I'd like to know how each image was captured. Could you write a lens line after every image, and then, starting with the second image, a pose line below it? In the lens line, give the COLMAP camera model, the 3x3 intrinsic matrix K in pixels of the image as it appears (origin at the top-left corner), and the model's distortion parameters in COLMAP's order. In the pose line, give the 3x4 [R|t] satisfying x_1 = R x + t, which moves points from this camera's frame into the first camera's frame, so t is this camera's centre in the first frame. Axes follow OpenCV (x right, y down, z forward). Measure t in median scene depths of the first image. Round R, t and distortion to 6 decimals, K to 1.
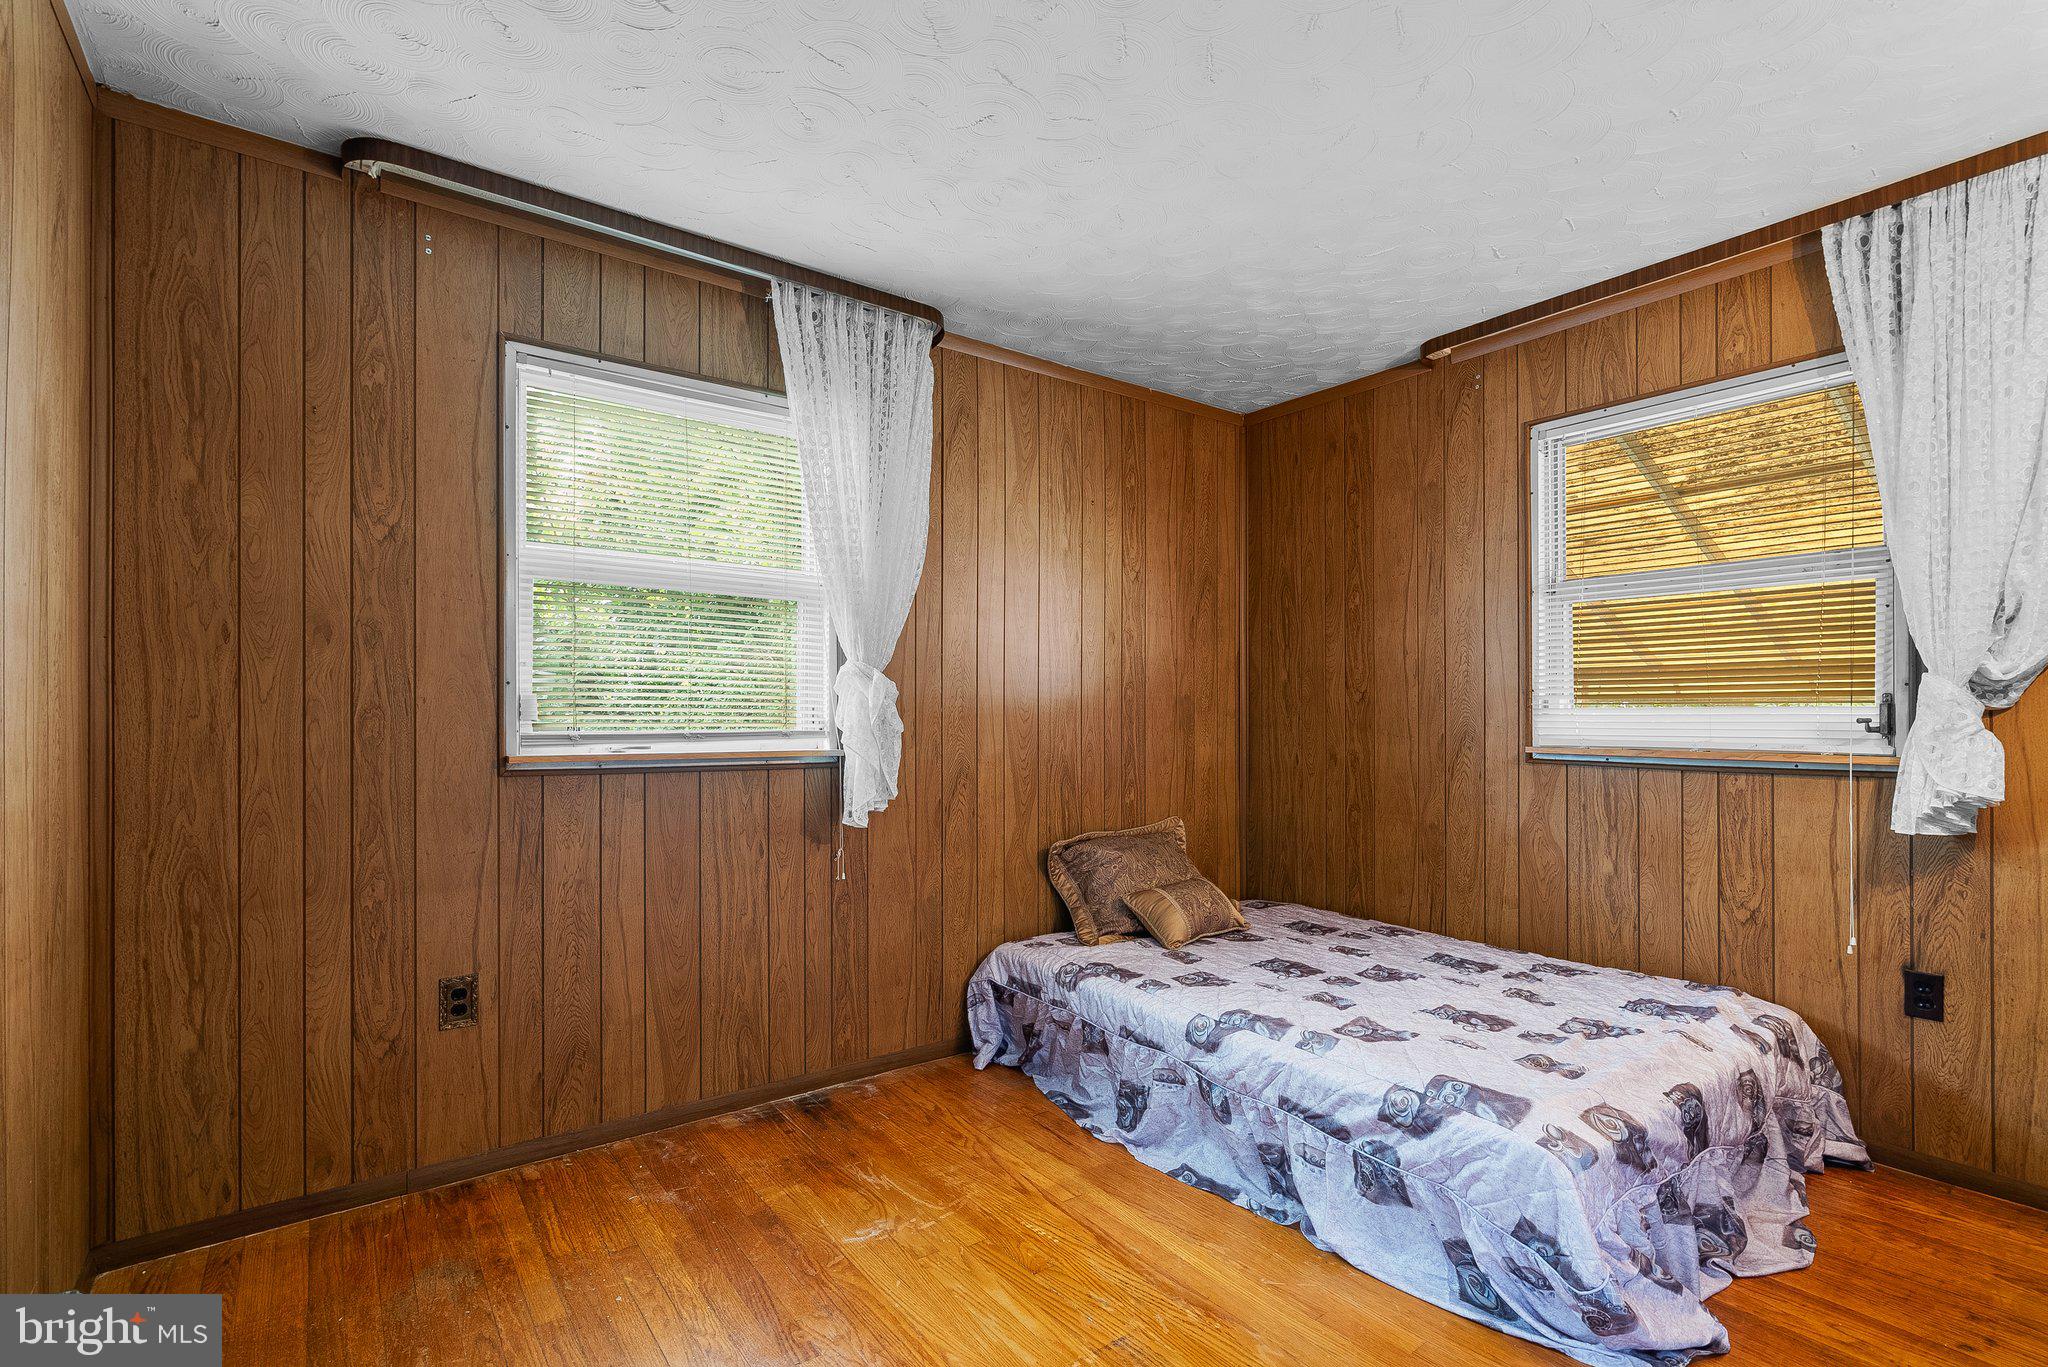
lens RADIAL K [[939.5, 0, 1025.0], [0, 939.5, 705.4], [0, 0, 1]] dist [0.000571, -0.000654]
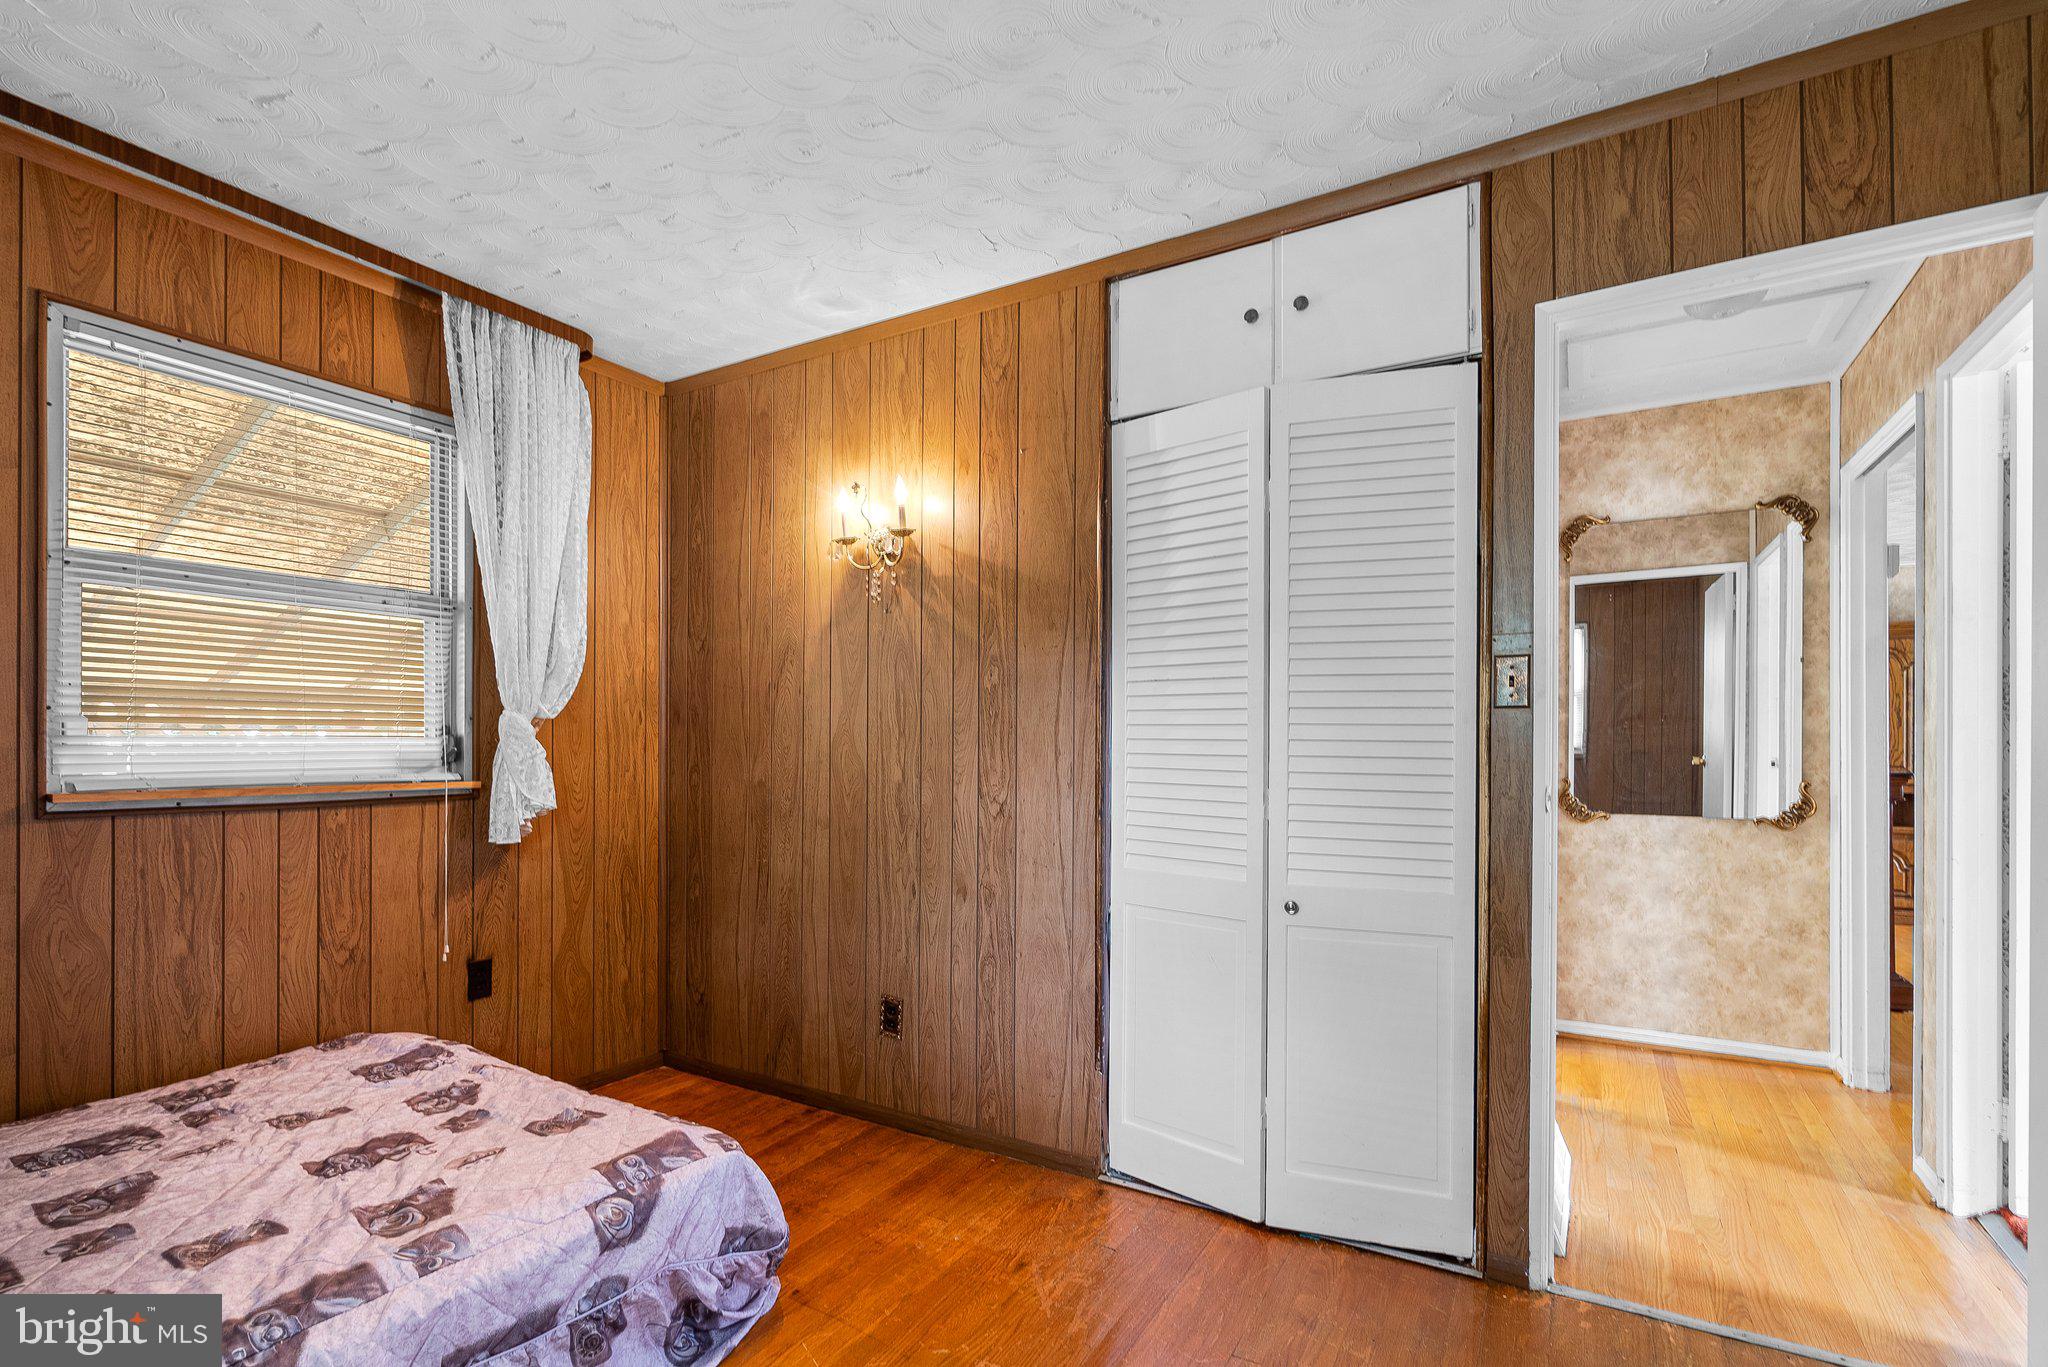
lens RADIAL K [[939.5, 0, 1023.5], [0, 939.5, 739.3], [0, 0, 1]] dist [0.000571, -0.000654]
pose [[-0.382382, 0.005378, 0.923989, -0.370594], [-0.008390, 0.999922, -0.009292, 0.007508], [-0.923966, -0.011305, -0.382307, 0.730080]]
